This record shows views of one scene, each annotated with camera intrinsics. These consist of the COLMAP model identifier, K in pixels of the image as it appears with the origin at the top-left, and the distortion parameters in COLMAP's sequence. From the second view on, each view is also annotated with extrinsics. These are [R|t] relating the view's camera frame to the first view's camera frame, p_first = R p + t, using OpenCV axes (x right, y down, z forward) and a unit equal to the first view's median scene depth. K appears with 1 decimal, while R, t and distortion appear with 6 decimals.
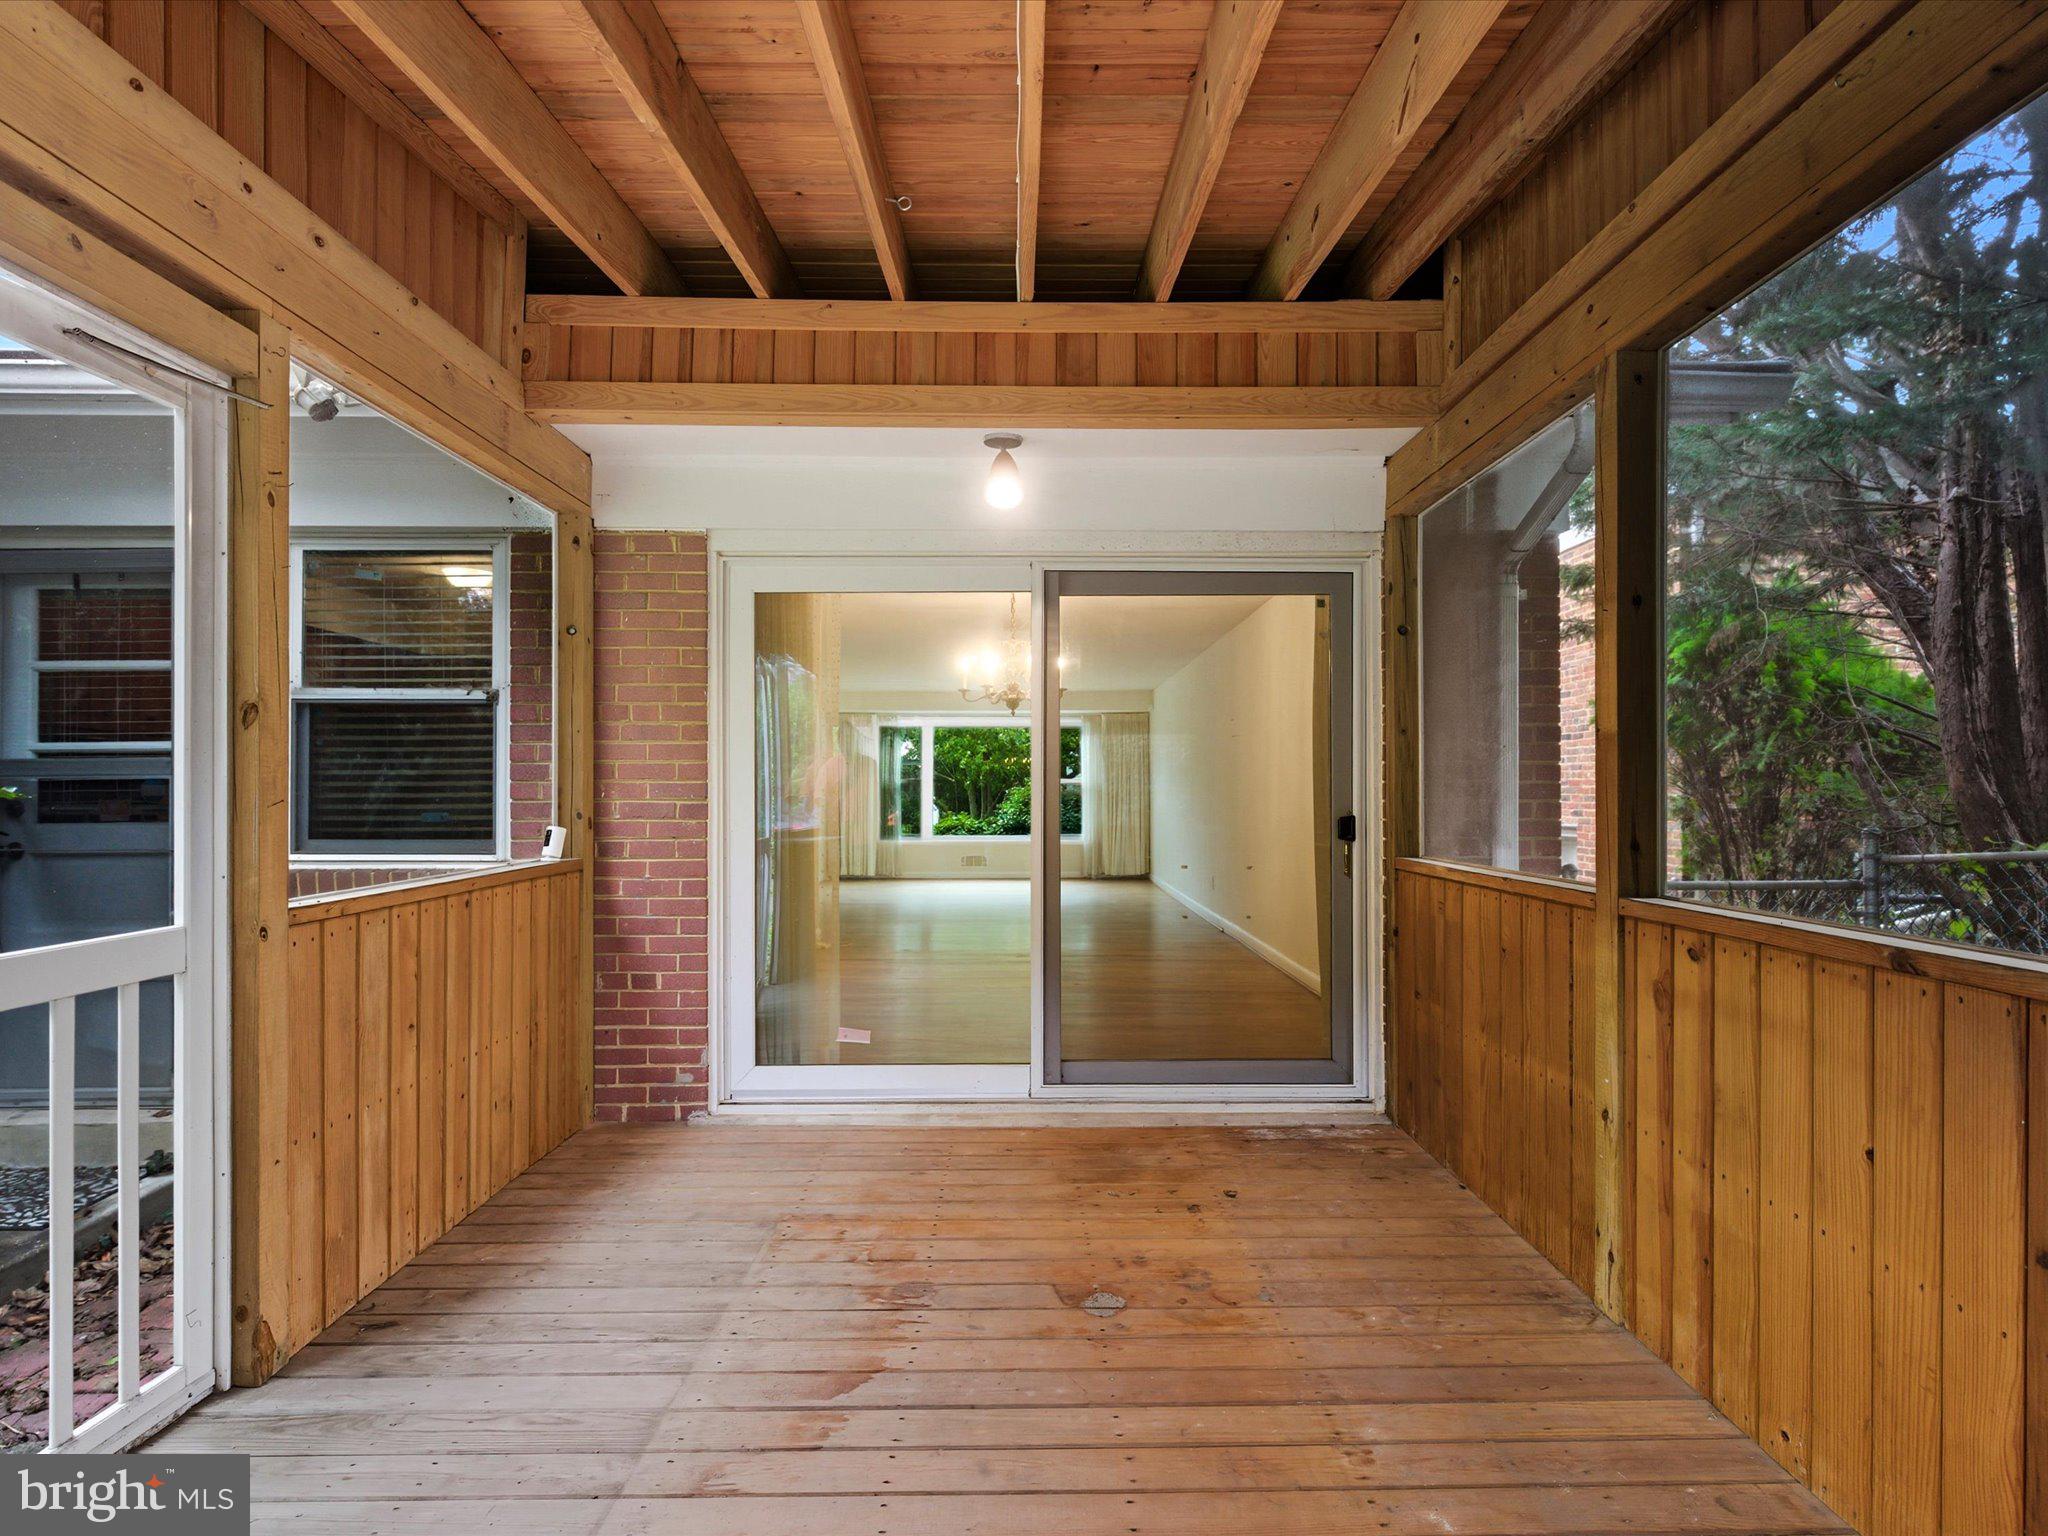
lens RADIAL K [[1054.5, 0, 1023.7], [0, 1054.5, 785.8], [0, 0, 1]] dist [-0.009510, 0.004490]
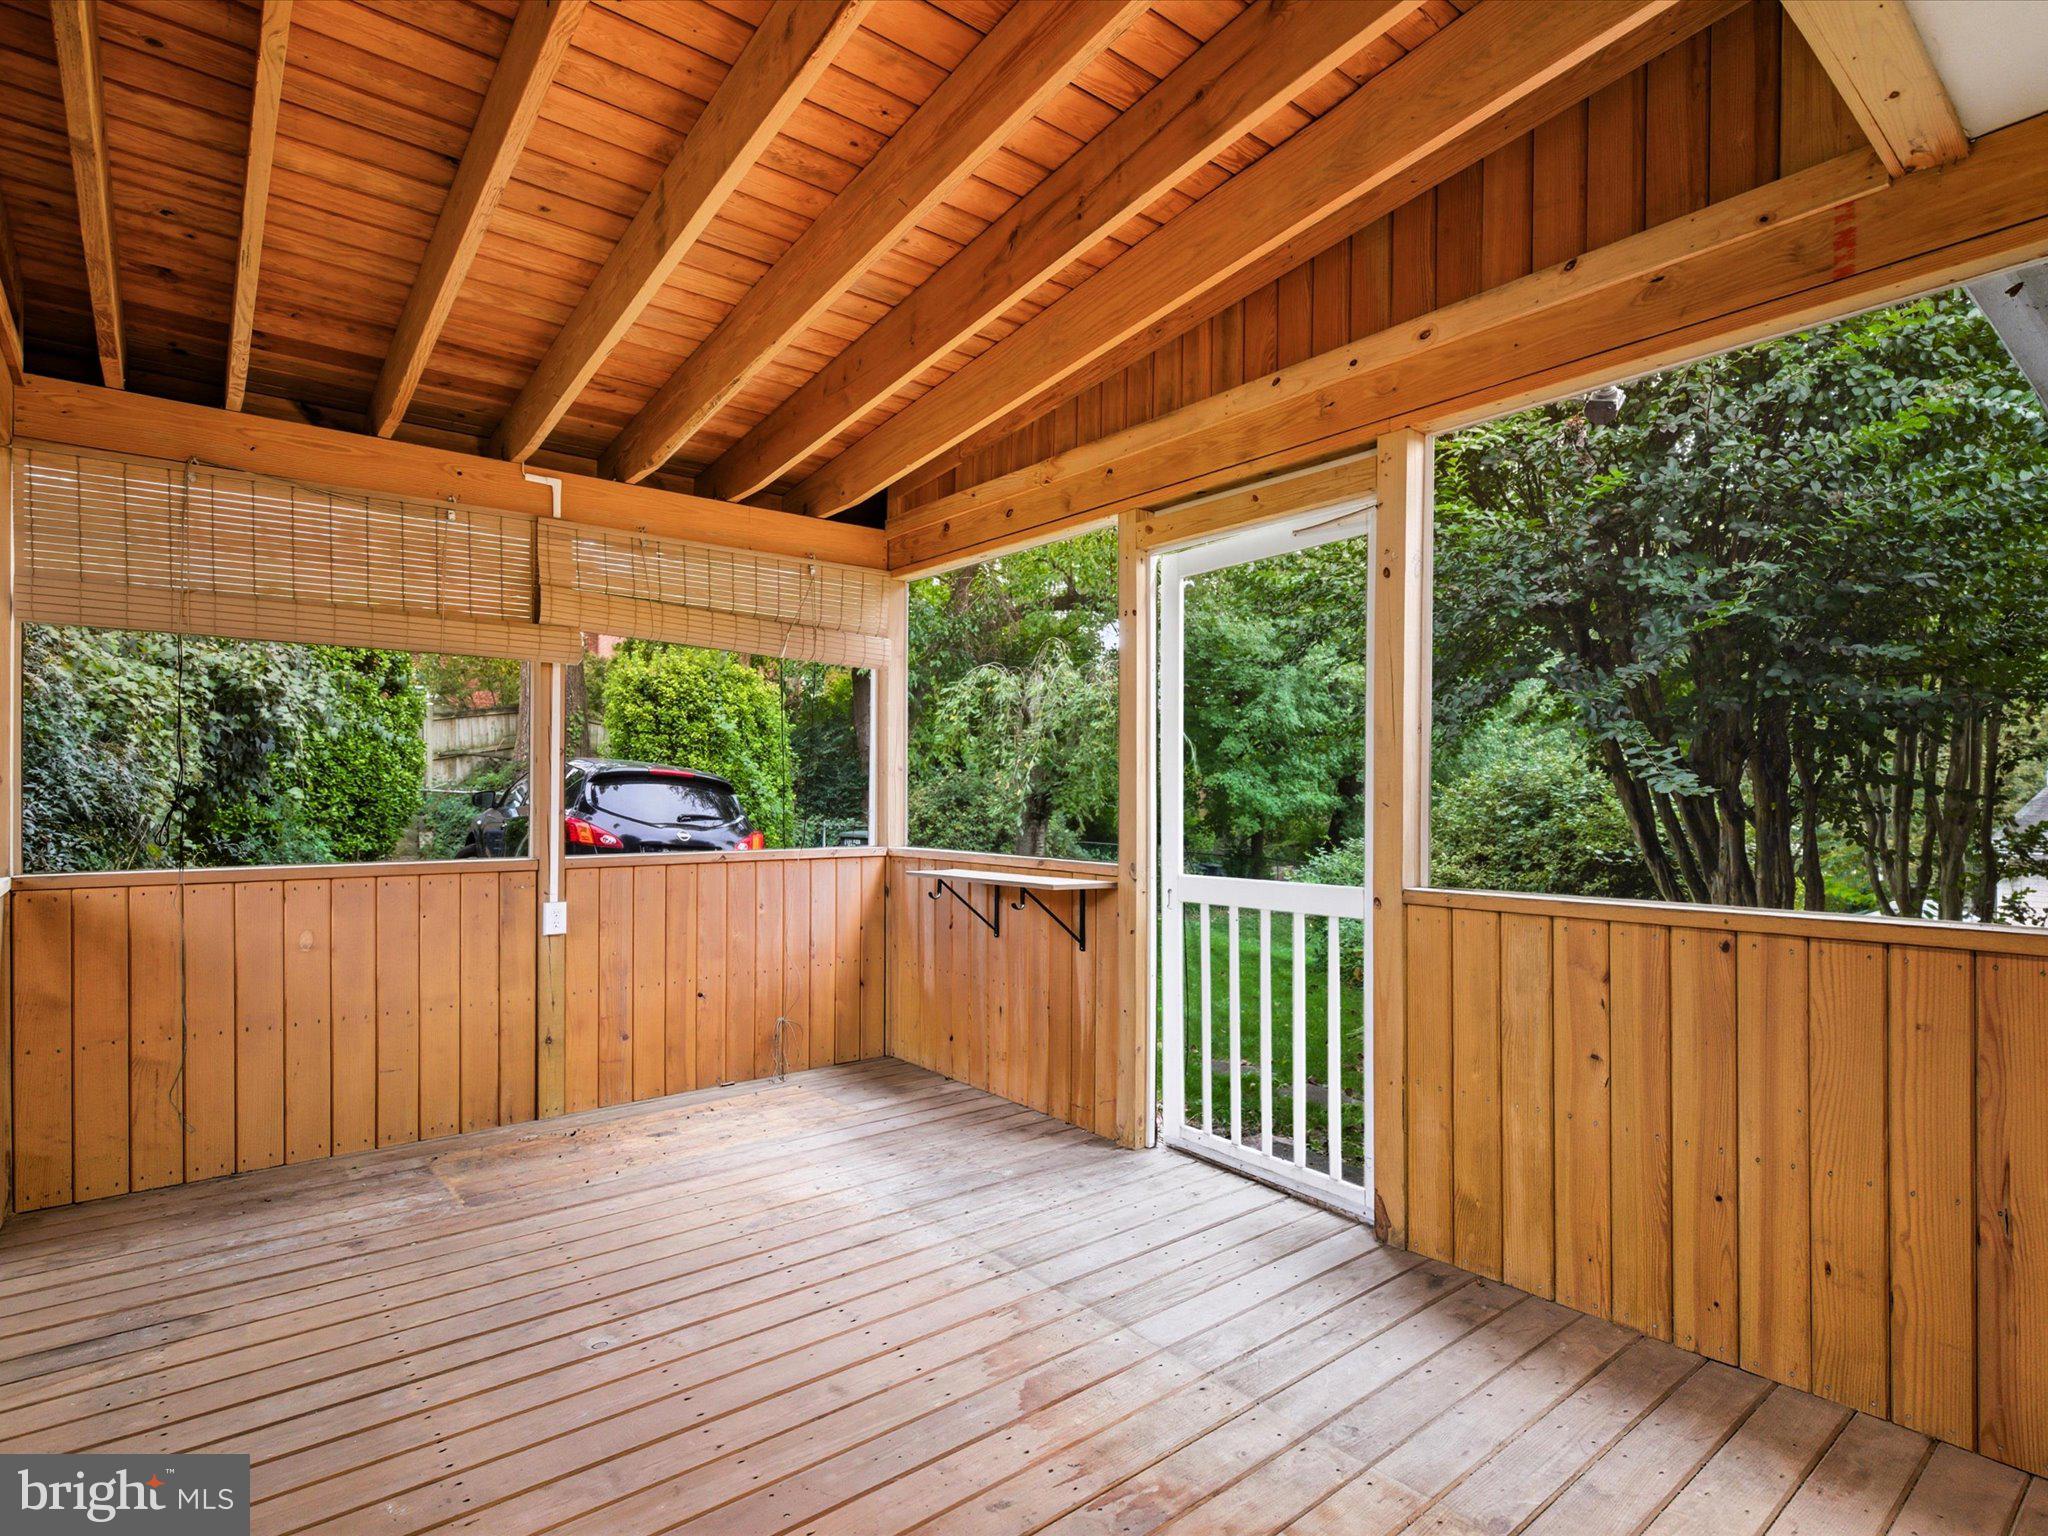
lens RADIAL K [[1074.1, 0, 1029.6], [0, 1074.1, 779.1], [0, 0, 1]] dist [-0.002483, -0.000123]
pose [[-0.785944, 0.002247, -0.618293, 0.394963], [0.011968, 0.999861, -0.011579, -0.004962], [0.618182, -0.016500, -0.785862, 1.540384]]
